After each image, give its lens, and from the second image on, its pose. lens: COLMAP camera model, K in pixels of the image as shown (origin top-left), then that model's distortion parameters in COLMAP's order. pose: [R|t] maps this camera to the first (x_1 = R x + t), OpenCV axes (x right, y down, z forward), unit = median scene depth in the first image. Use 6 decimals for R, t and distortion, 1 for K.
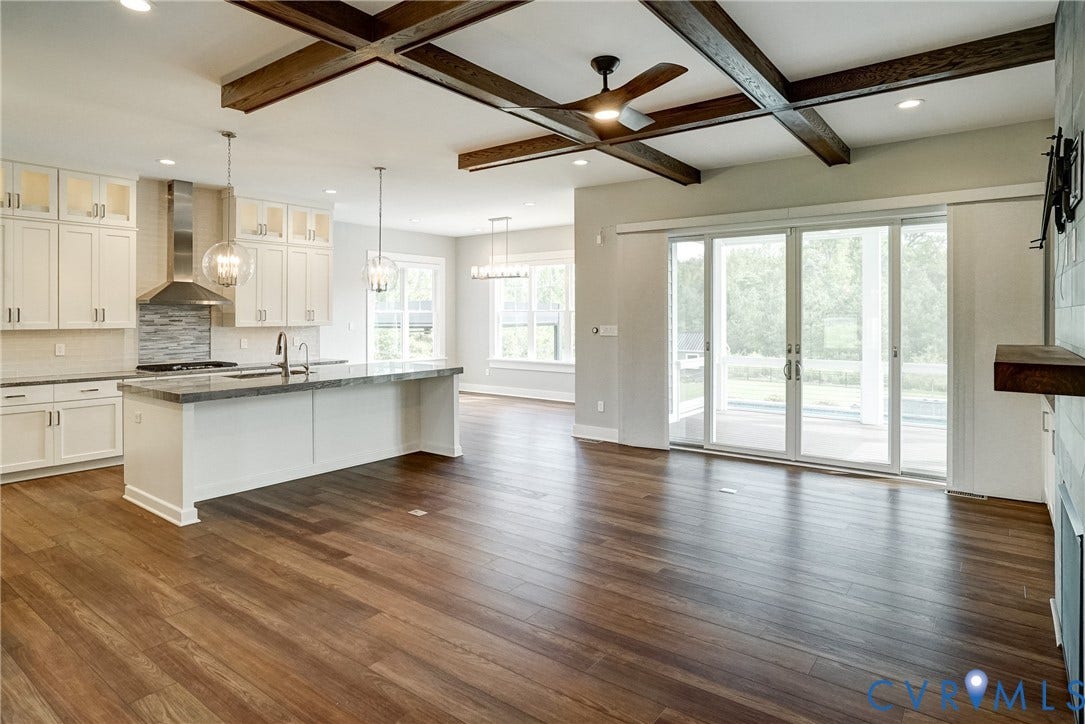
lens RADIAL K [[610.1, 0, 536.3], [0, 610.1, 317.9], [0, 0, 1]] dist [-0.042424, 0.030556]
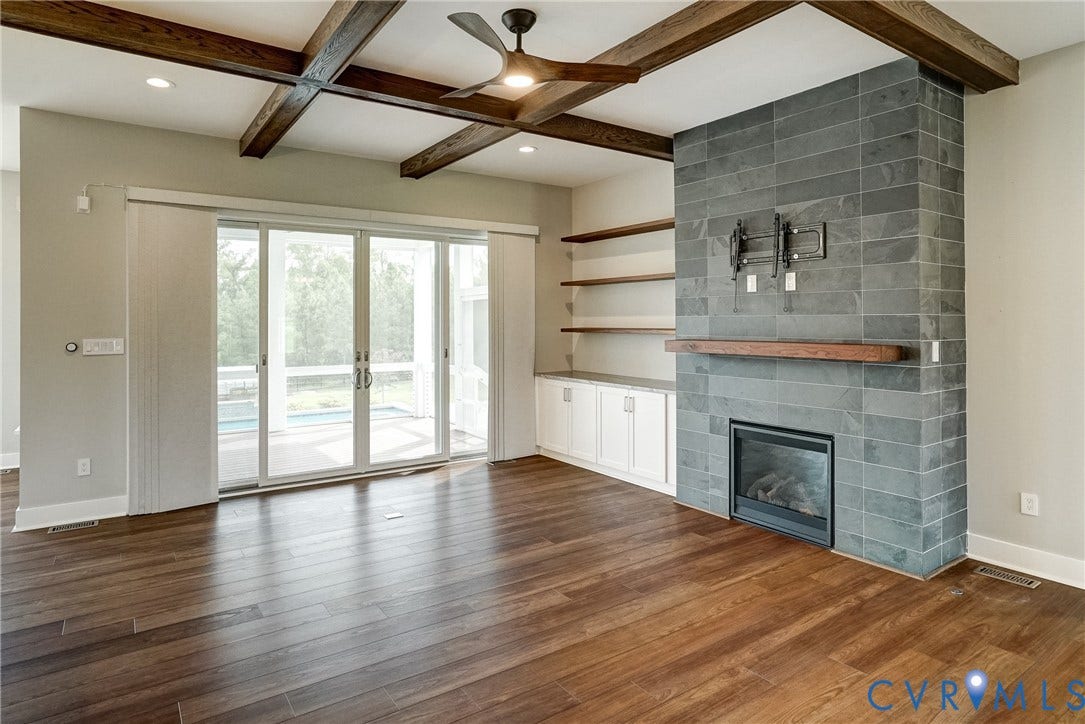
lens RADIAL K [[610.1, 0, 536.3], [0, 610.1, 317.9], [0, 0, 1]] dist [-0.042424, 0.030556]
pose [[0.323226, -0.000436, 0.946322, -0.399171], [0.005841, 0.999982, -0.001534, -0.006812], [-0.946304, 0.006023, 0.323222, 0.425968]]
